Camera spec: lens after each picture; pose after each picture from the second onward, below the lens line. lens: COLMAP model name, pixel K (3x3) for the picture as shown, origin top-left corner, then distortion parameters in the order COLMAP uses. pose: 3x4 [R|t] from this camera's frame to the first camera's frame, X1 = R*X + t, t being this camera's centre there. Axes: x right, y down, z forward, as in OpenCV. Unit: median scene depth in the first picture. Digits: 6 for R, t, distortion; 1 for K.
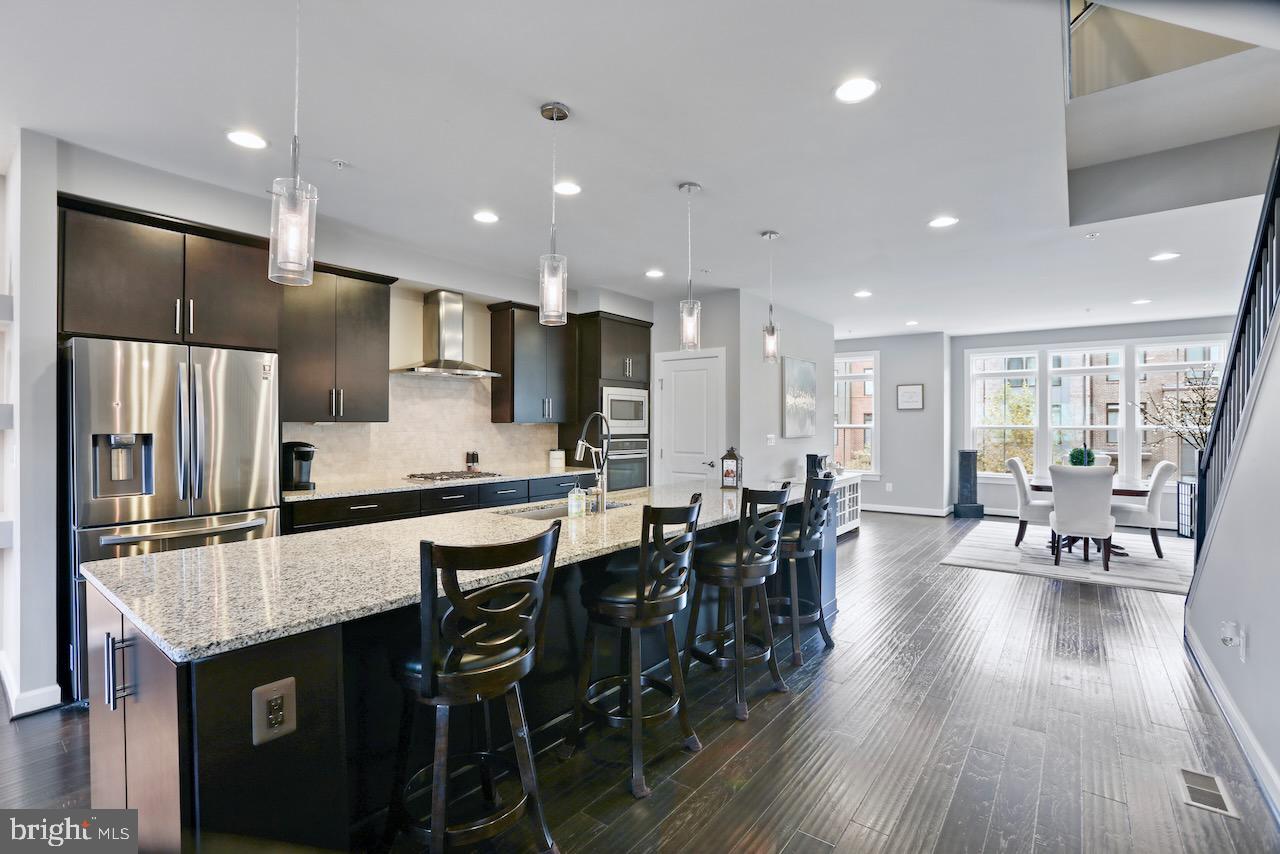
lens RADIAL K [[584.6, 0, 640.0], [0, 584.6, 427.0], [0, 0, 1]] dist [-0.059950, 0.000020]
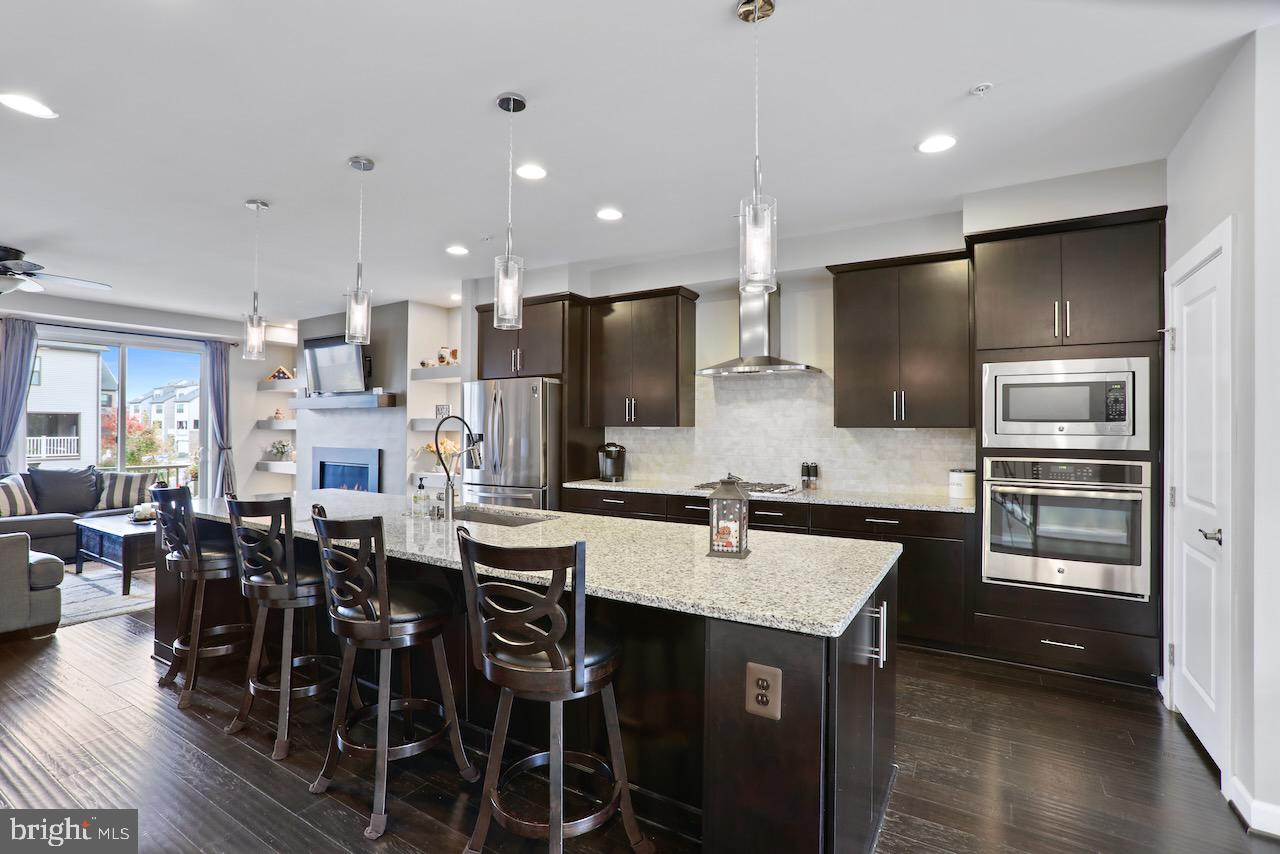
lens RADIAL K [[601.2, 0, 640.0], [0, 601.2, 427.0], [0, 0, 1]] dist [-0.003349, -0.000133]
pose [[0.129837, -0.001674, -0.991534, 0.513915], [-0.007218, 0.999970, -0.002633, -0.003906], [0.991509, 0.007499, 0.129821, 0.647972]]
